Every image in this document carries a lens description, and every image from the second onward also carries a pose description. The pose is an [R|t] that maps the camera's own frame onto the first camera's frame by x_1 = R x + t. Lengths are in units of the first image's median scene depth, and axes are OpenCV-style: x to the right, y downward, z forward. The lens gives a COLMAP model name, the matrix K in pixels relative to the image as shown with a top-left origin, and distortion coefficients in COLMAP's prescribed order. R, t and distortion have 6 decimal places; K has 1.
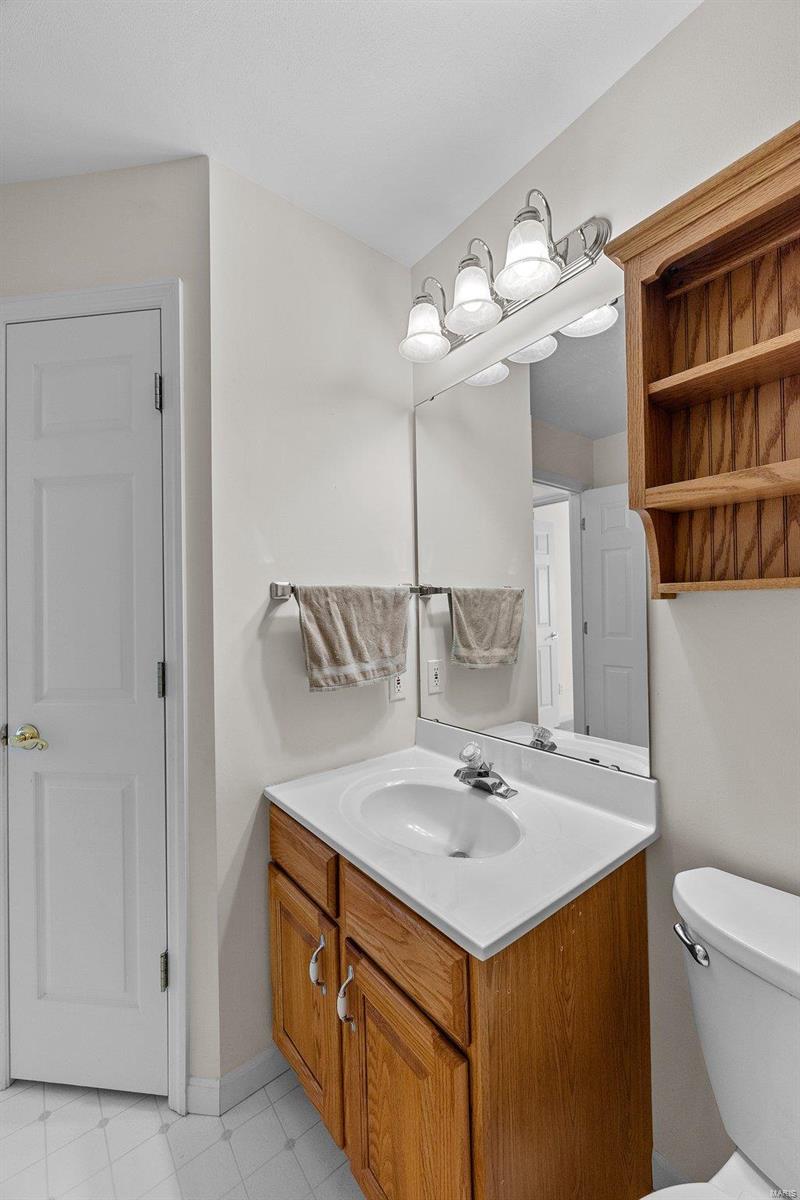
lens RADIAL K [[477.6, 0, 400.0], [0, 477.6, 600.0], [0, 0, 1]] dist [-0.010567, 0.000173]
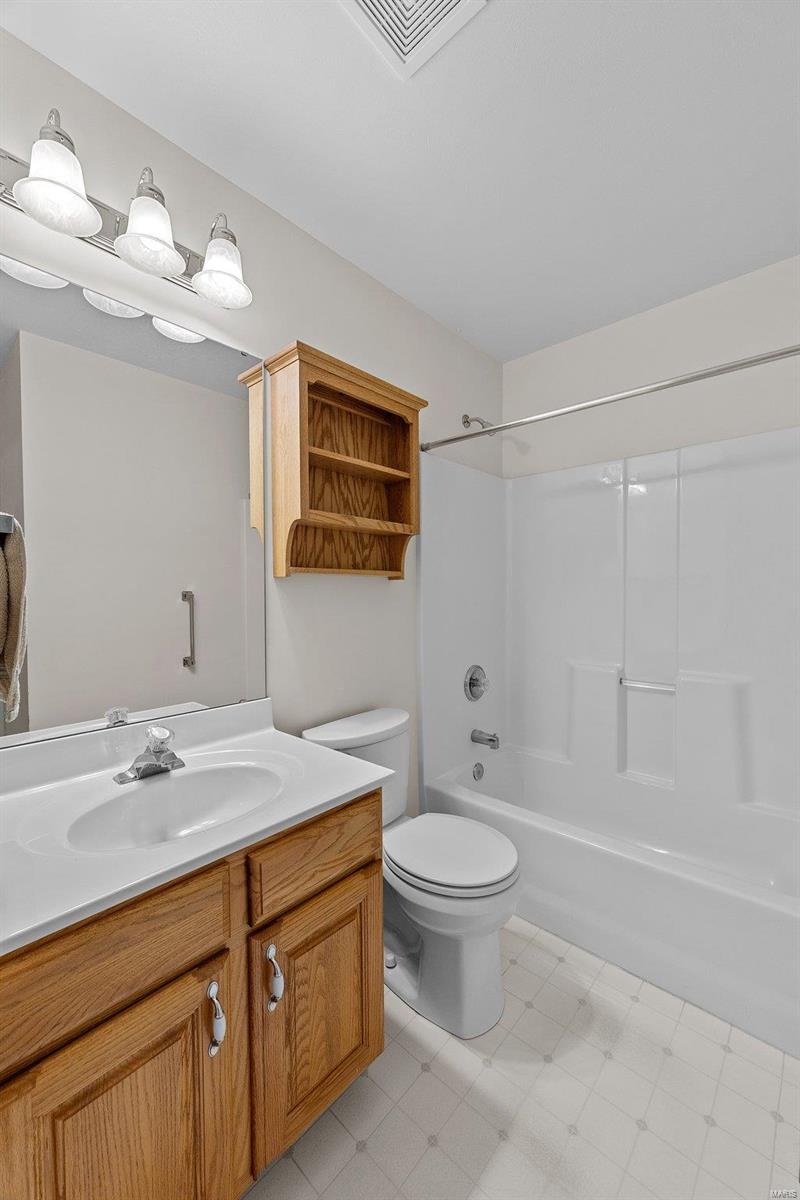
lens RADIAL K [[477.6, 0, 400.0], [0, 477.6, 600.0], [0, 0, 1]] dist [-0.010567, 0.000173]
pose [[-0.174222, 0.000327, 0.984706, -1.165145], [-0.000284, 1.000000, -0.000382, 0.081510], [-0.984706, -0.000347, -0.174222, 0.972290]]
